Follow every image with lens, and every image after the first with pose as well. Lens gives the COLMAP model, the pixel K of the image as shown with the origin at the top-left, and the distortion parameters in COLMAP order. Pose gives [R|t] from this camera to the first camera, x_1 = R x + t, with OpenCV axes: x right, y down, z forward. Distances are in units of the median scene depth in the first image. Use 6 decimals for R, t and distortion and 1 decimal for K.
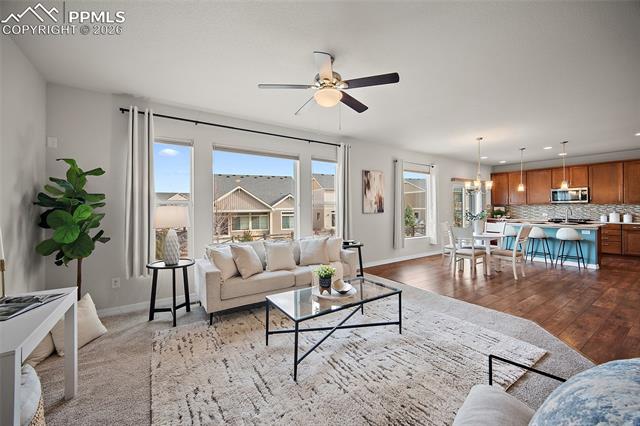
lens RADIAL K [[252.7, 0, 316.9], [0, 252.7, 206.7], [0, 0, 1]] dist [-0.000649, -0.000163]
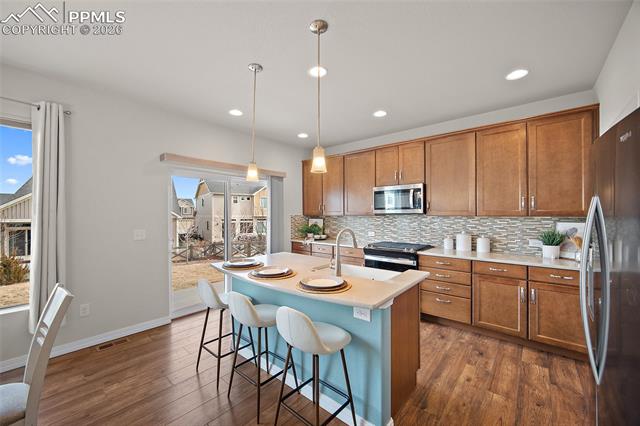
lens RADIAL K [[252.7, 0, 314.7], [0, 252.7, 211.8], [0, 0, 1]] dist [-0.000649, -0.000163]
pose [[0.965081, 0.007526, 0.261844, 0.871631], [-0.005159, 0.999939, -0.009729, -0.015885], [-0.261902, 0.008038, 0.965061, 0.676447]]
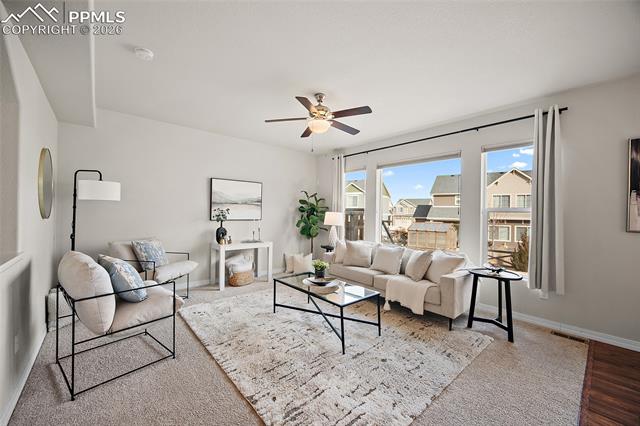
lens RADIAL K [[252.7, 0, 310.2], [0, 252.7, 209.2], [0, 0, 1]] dist [-0.000649, -0.000163]
pose [[0.120854, -0.009400, -0.992626, 0.541775], [-0.019958, 0.999730, -0.011897, 0.000647], [0.992470, 0.021248, 0.120634, 0.338809]]
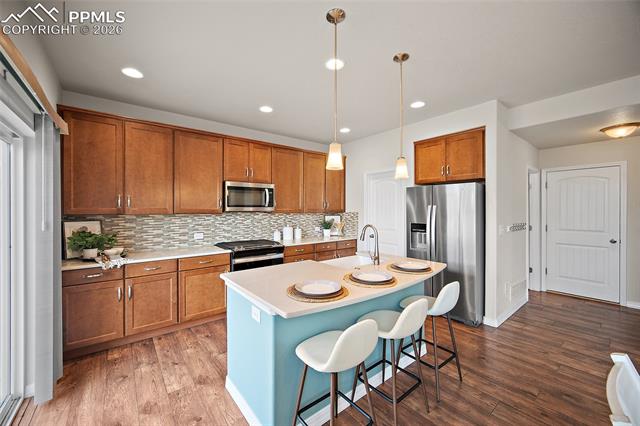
lens RADIAL K [[252.7, 0, 318.5], [0, 252.7, 209.4], [0, 0, 1]] dist [-0.000649, -0.000163]
pose [[-0.089741, 0.010308, 0.995912, 0.589617], [0.002835, 0.999945, -0.010094, -0.016573], [-0.995961, 0.001917, -0.089765, 1.134076]]
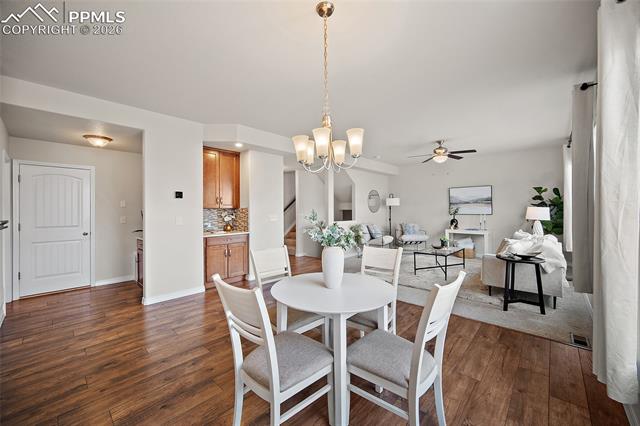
lens RADIAL K [[252.7, 0, 314.2], [0, 252.7, 211.2], [0, 0, 1]] dist [-0.000649, -0.000163]
pose [[-0.973849, 0.015046, -0.226696, 0.673889], [0.014106, 0.999884, 0.005767, -0.001133], [0.226757, 0.002418, -0.973948, 1.214362]]
